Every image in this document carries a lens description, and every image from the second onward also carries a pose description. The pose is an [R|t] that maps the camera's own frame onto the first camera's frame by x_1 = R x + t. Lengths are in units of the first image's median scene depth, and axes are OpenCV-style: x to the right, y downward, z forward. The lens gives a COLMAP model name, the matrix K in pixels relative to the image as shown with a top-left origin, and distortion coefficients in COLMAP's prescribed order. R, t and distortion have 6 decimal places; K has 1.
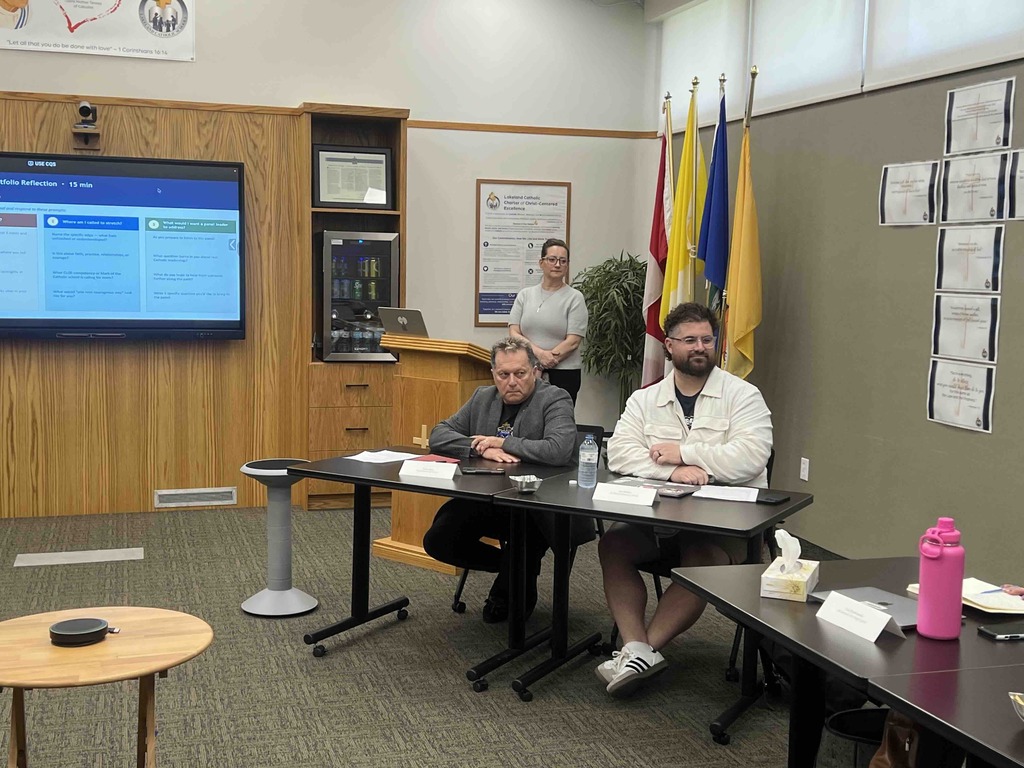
lens RADIAL K [[1247.1, 0, 512.3], [0, 1247.1, 385.4], [0, 0, 1]] dist [0.054097, 0.000000]
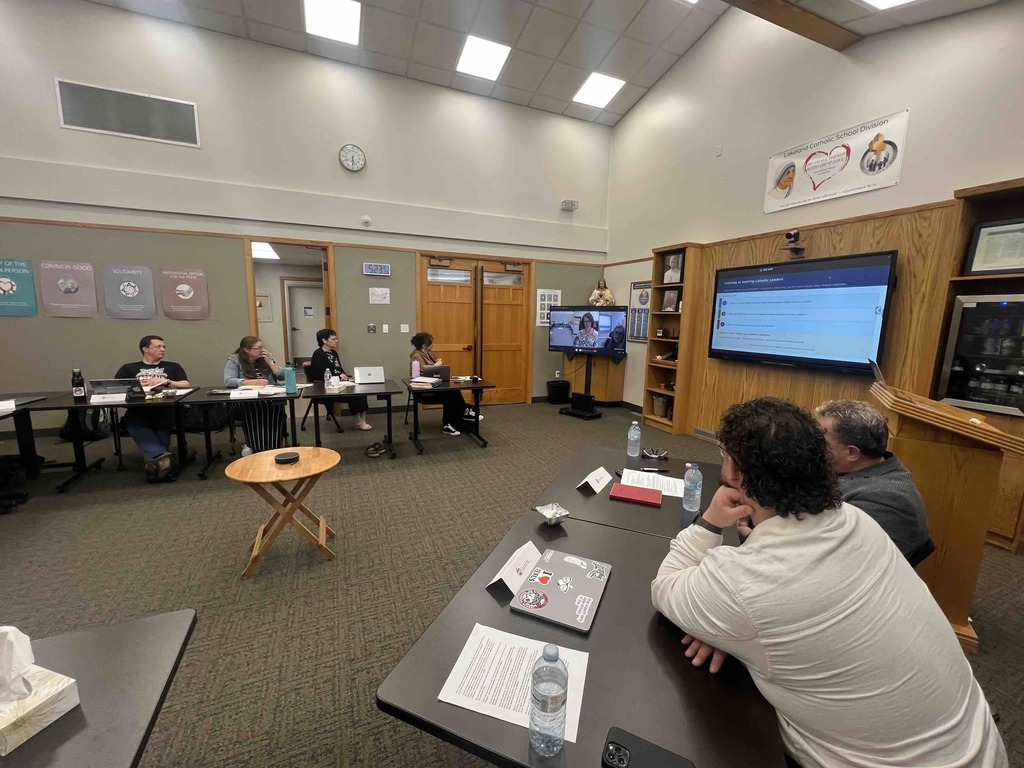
lens RADIAL K [[431.8, 0, 509.3], [0, 431.8, 379.6], [0, 0, 1]] dist [0.004957, -0.001614]
pose [[0.095027, 0.127007, -0.987339, 0.240057], [-0.108987, 0.987193, 0.116499, -0.048575], [0.989491, 0.096536, 0.107652, 0.563654]]
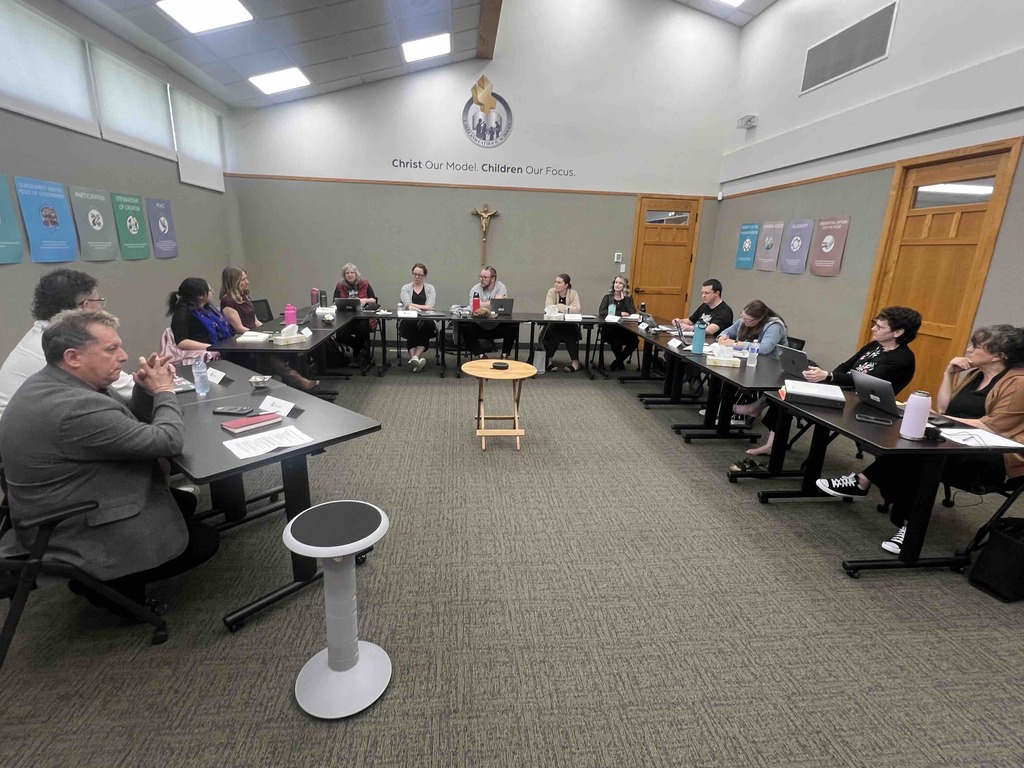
lens RADIAL K [[487.1, 0, 511.3], [0, 487.1, 383.6], [0, 0, 1]] dist [-0.002486, 0.000011]
pose [[-0.978068, -0.107005, 0.178698, -0.248295], [-0.038296, 0.935705, 0.350697, -0.092482], [-0.204736, 0.336162, -0.919281, 0.931015]]
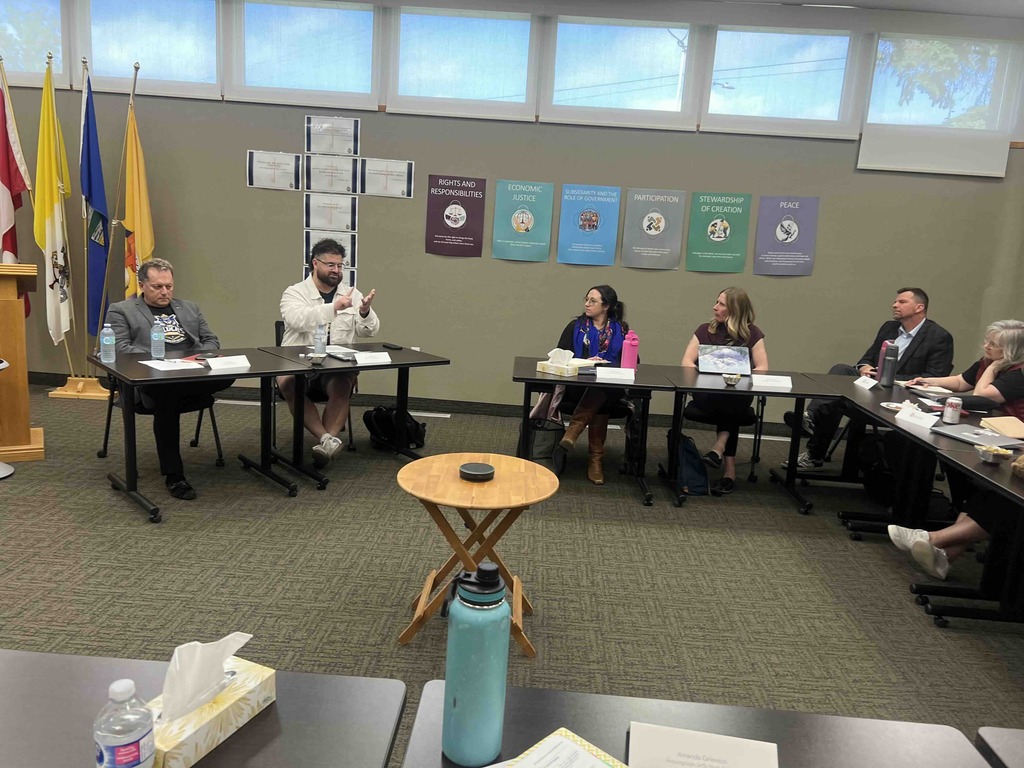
lens RADIAL K [[737.5, 0, 510.6], [0, 737.5, 384.8], [0, 0, 1]] dist [0.003340, -0.013180]
pose [[0.320869, -0.176205, 0.930589, -0.455090], [0.034147, 0.984055, 0.174555, -0.022099], [-0.946508, -0.024232, 0.321769, 0.280703]]
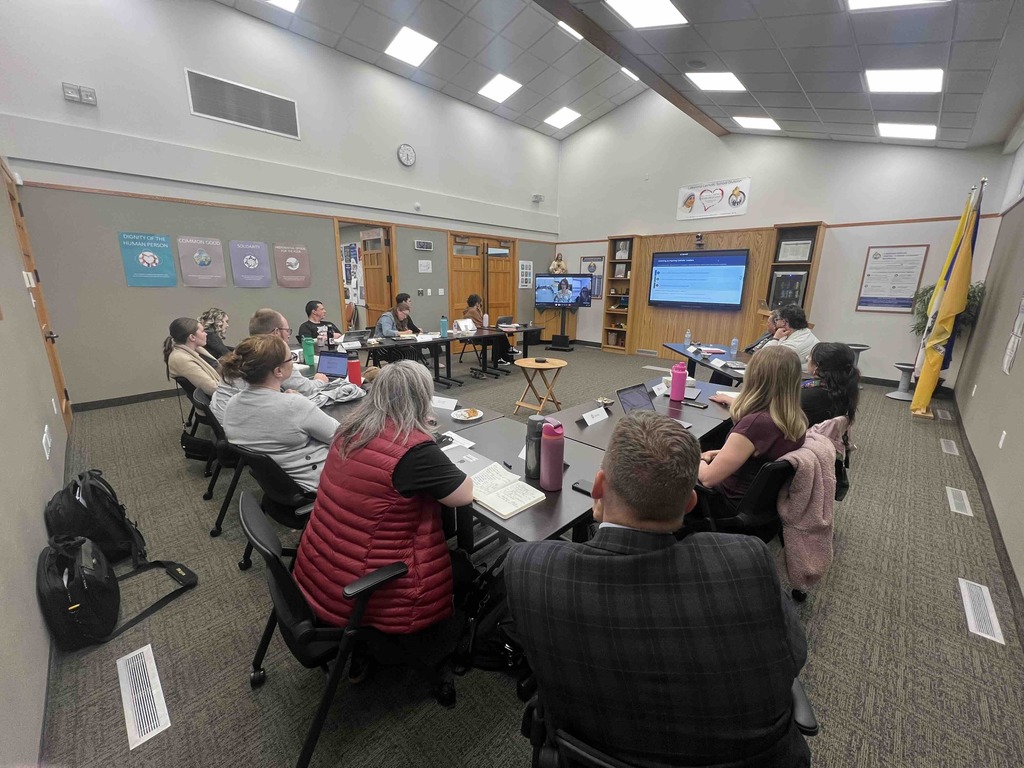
lens RADIAL K [[409.5, 0, 514.6], [0, 409.5, 387.1], [0, 0, 1]] dist [-0.017383, 0.000686]
pose [[0.473526, 0.203492, -0.856950, 0.412328], [-0.081903, 0.978903, 0.187194, 0.004078], [0.876963, -0.018455, 0.480203, 0.071202]]
